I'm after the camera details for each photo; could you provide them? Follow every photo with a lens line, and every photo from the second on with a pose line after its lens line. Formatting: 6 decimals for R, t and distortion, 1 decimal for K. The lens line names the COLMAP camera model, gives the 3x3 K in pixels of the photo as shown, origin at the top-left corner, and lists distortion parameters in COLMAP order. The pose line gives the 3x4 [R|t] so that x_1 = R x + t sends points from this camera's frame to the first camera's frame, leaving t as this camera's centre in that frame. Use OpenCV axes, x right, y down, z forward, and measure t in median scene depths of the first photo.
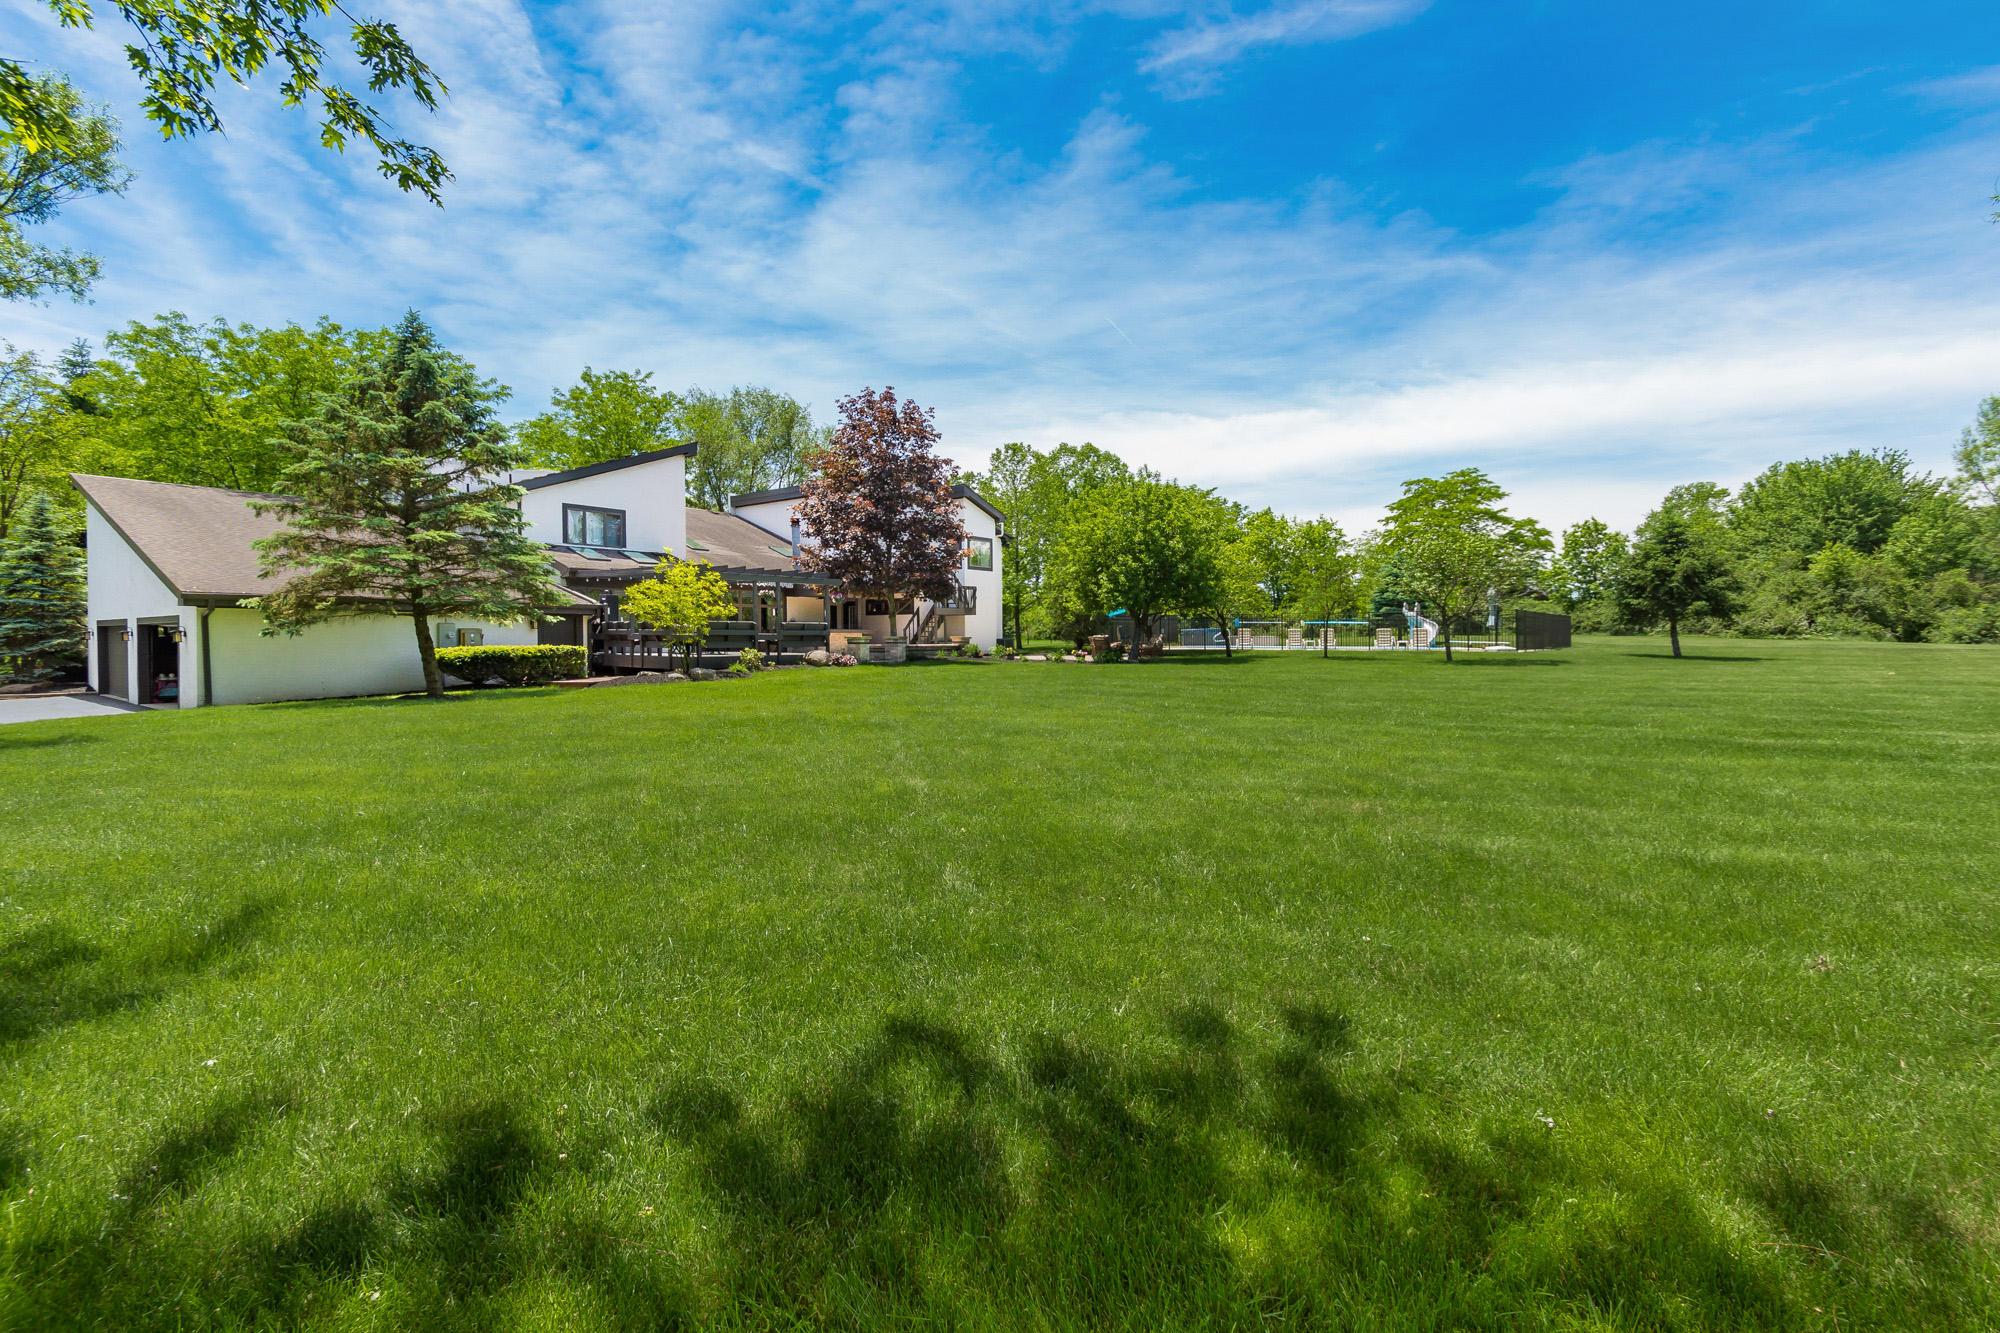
lens RADIAL K [[895.2, 0, 1020.5], [0, 895.2, 626.8], [0, 0, 1]] dist [-0.000211, -0.001246]
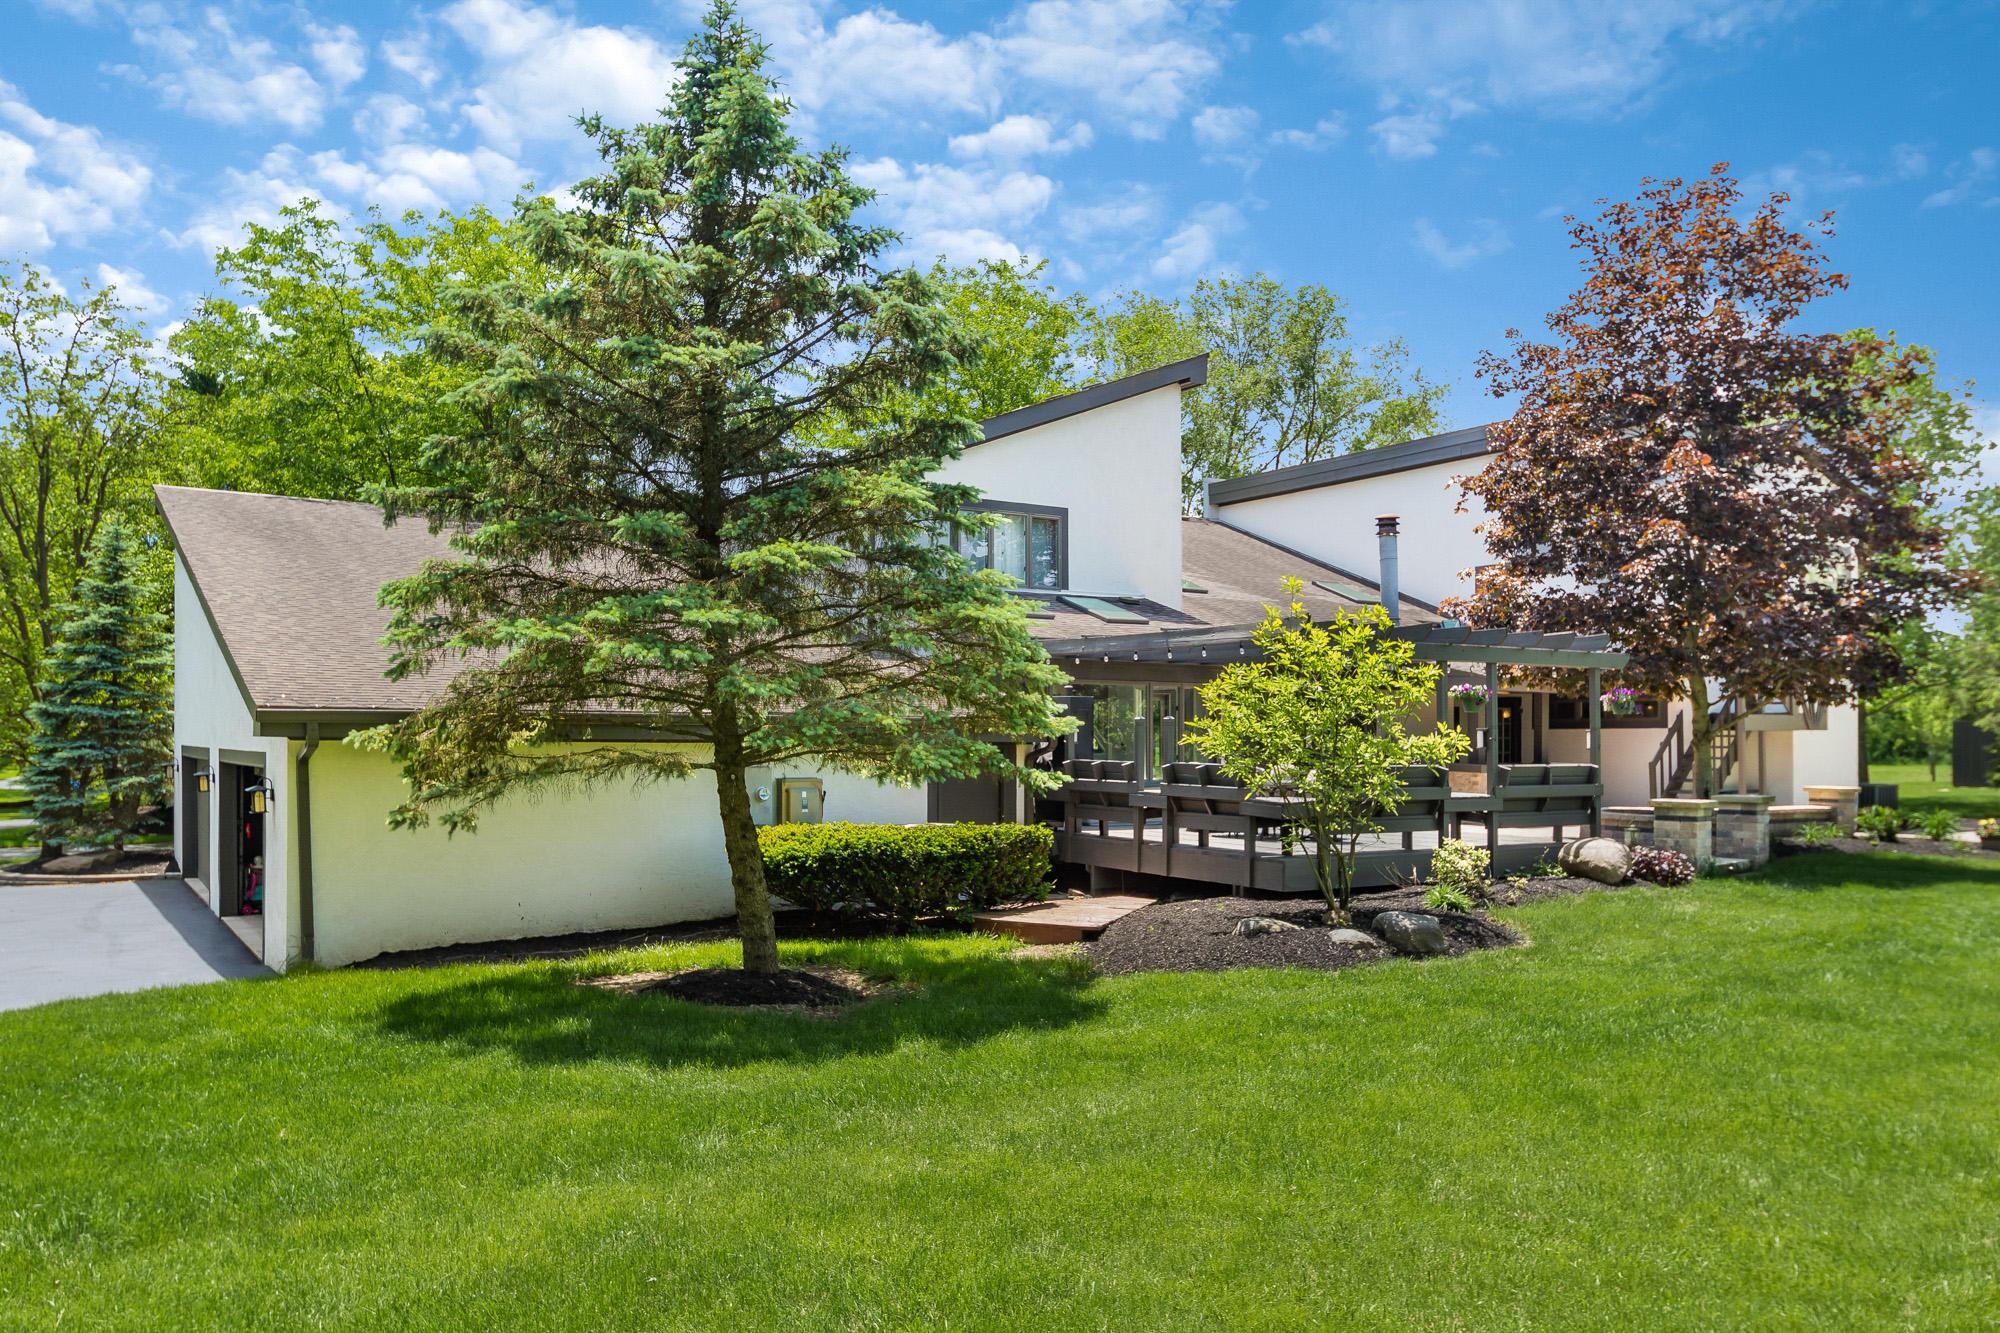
lens RADIAL K [[1450.5, 0, 999.1], [0, 1450.5, 669.8], [0, 0, 1]] dist [0.033173, 0.006586]
pose [[0.940823, -0.010579, -0.338734, -0.307544], [-0.001009, 0.999421, -0.034016, -0.029590], [0.338897, 0.032344, 0.940267, 0.393768]]
